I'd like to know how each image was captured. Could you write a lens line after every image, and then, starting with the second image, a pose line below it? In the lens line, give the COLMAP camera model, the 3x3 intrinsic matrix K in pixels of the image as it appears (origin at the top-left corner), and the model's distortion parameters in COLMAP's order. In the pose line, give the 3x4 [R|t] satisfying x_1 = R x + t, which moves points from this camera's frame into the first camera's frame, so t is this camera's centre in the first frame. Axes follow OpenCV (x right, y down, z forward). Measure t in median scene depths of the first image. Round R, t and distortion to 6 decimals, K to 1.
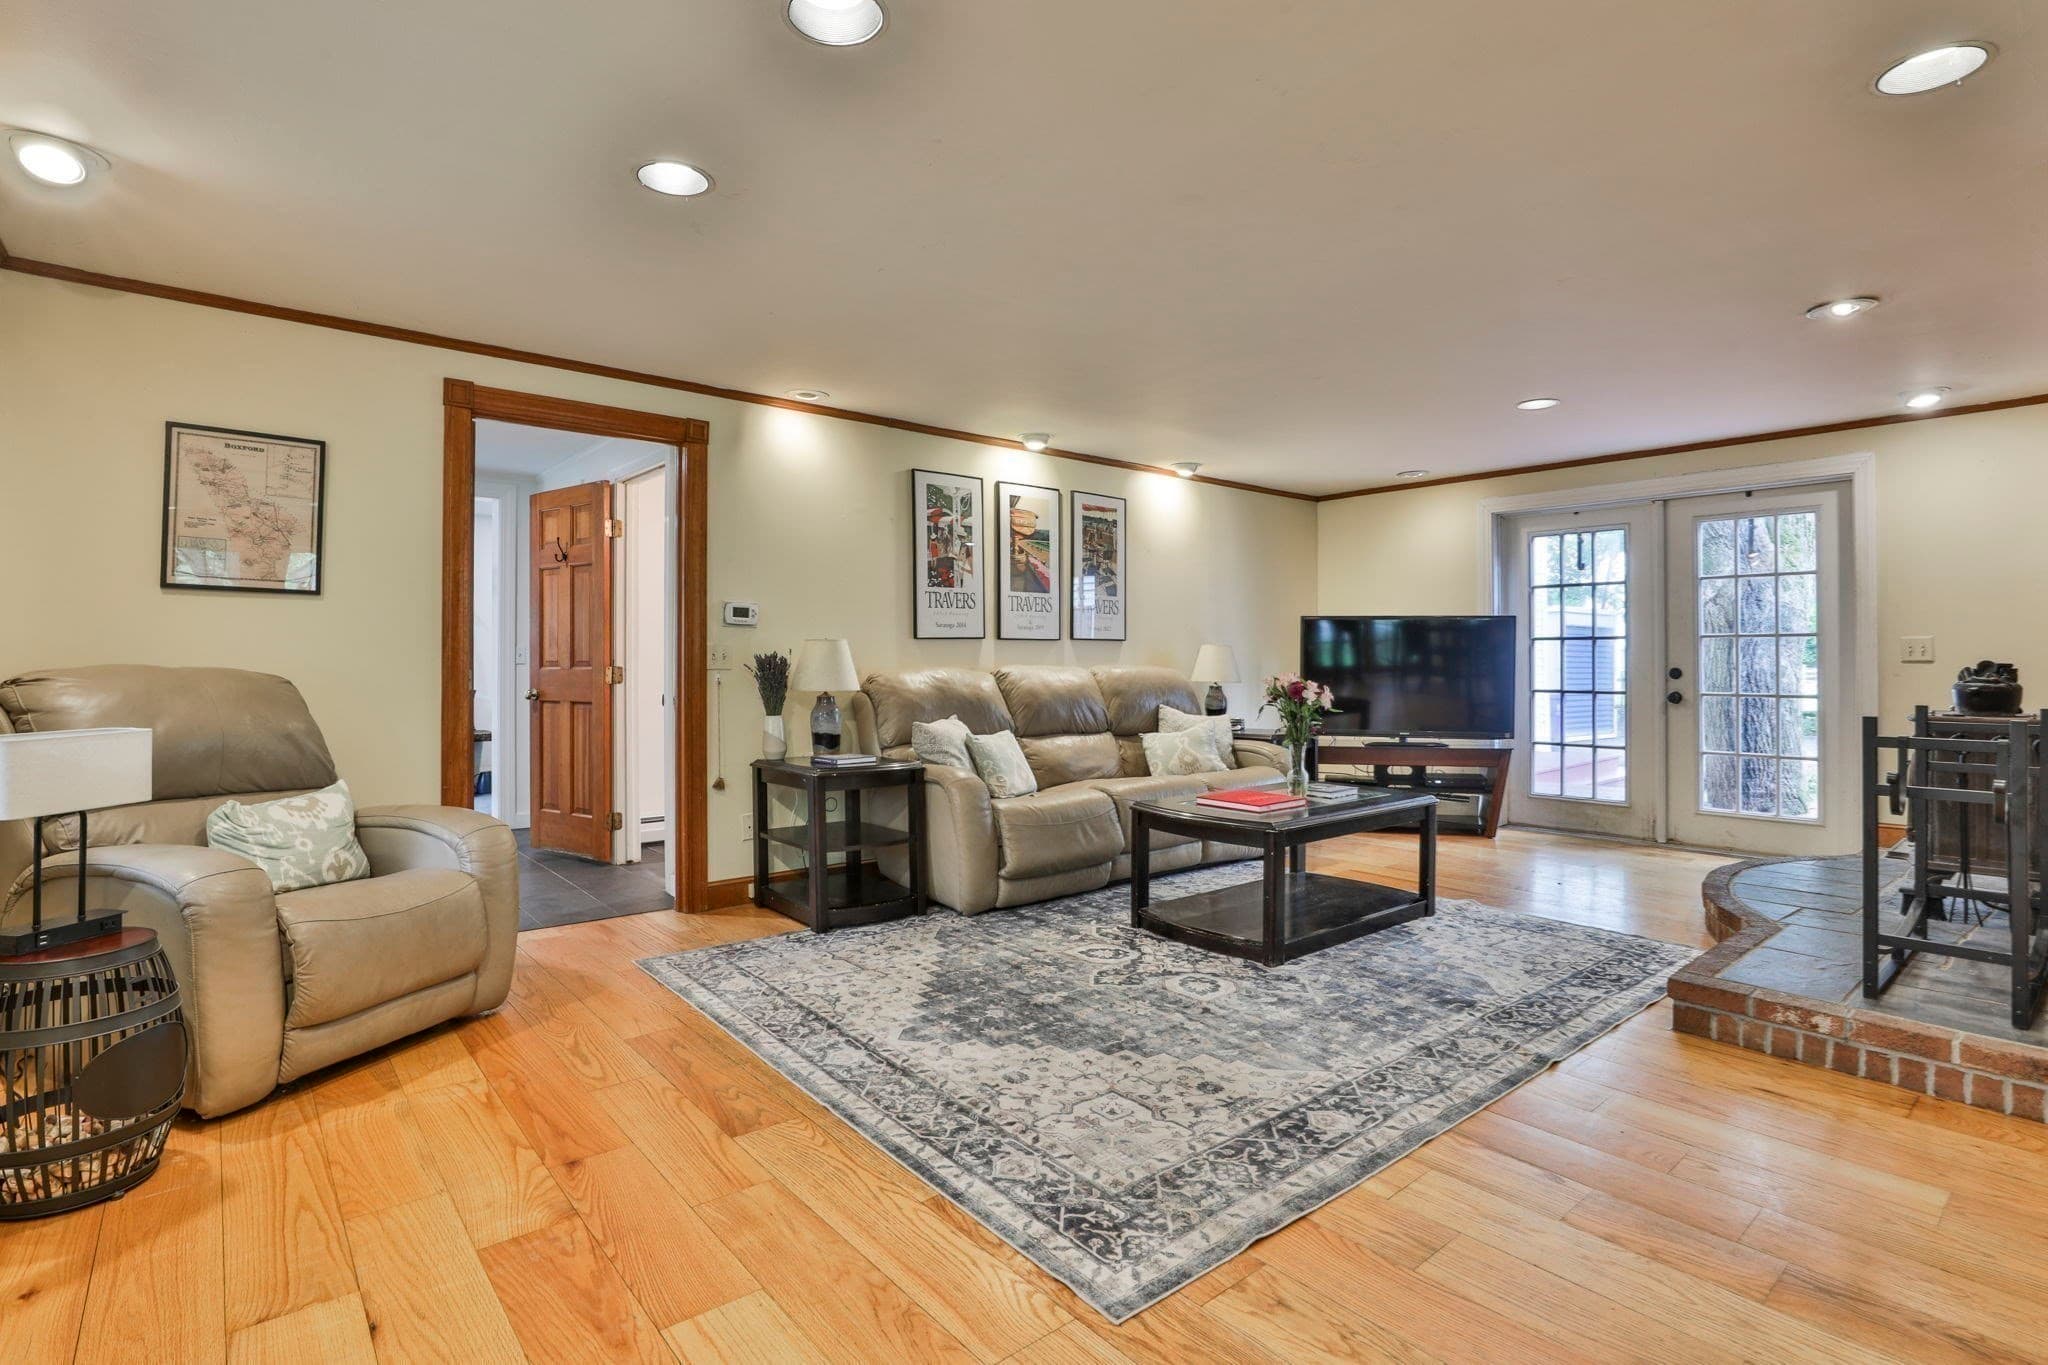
lens RADIAL K [[939.0, 0, 1019.4], [0, 939.0, 668.8], [0, 0, 1]] dist [-0.002956, 0.000328]
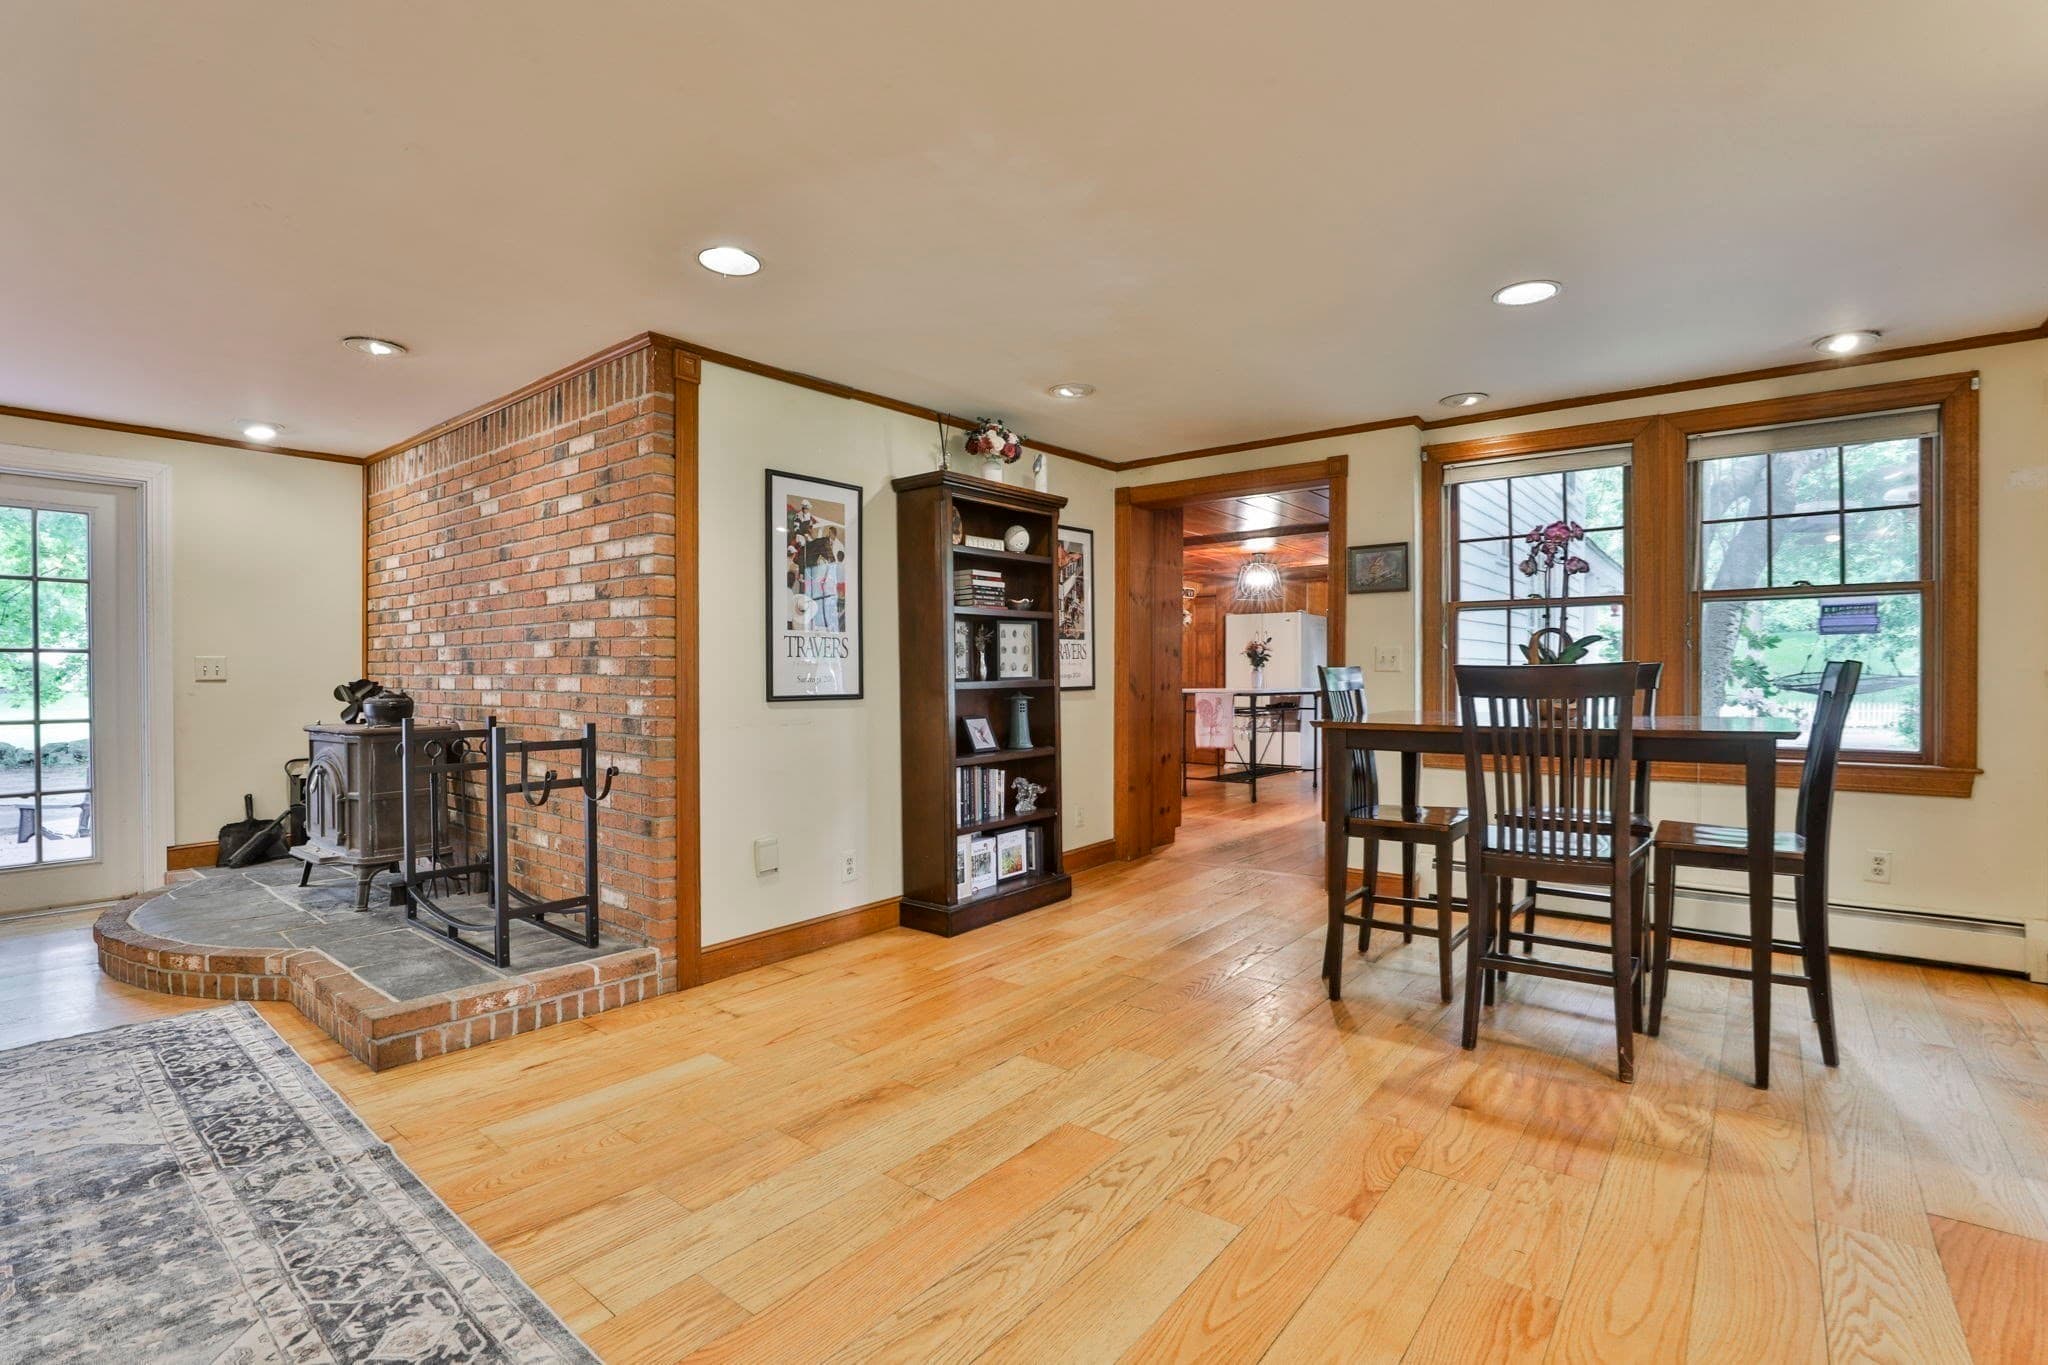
lens RADIAL K [[939.0, 0, 1018.7], [0, 939.0, 679.4], [0, 0, 1]] dist [-0.002956, 0.000328]
pose [[-0.152137, -0.001038, 0.988359, -0.334713], [0.008592, 0.999960, 0.002373, -0.005663], [-0.988322, 0.008853, -0.152122, 0.511596]]
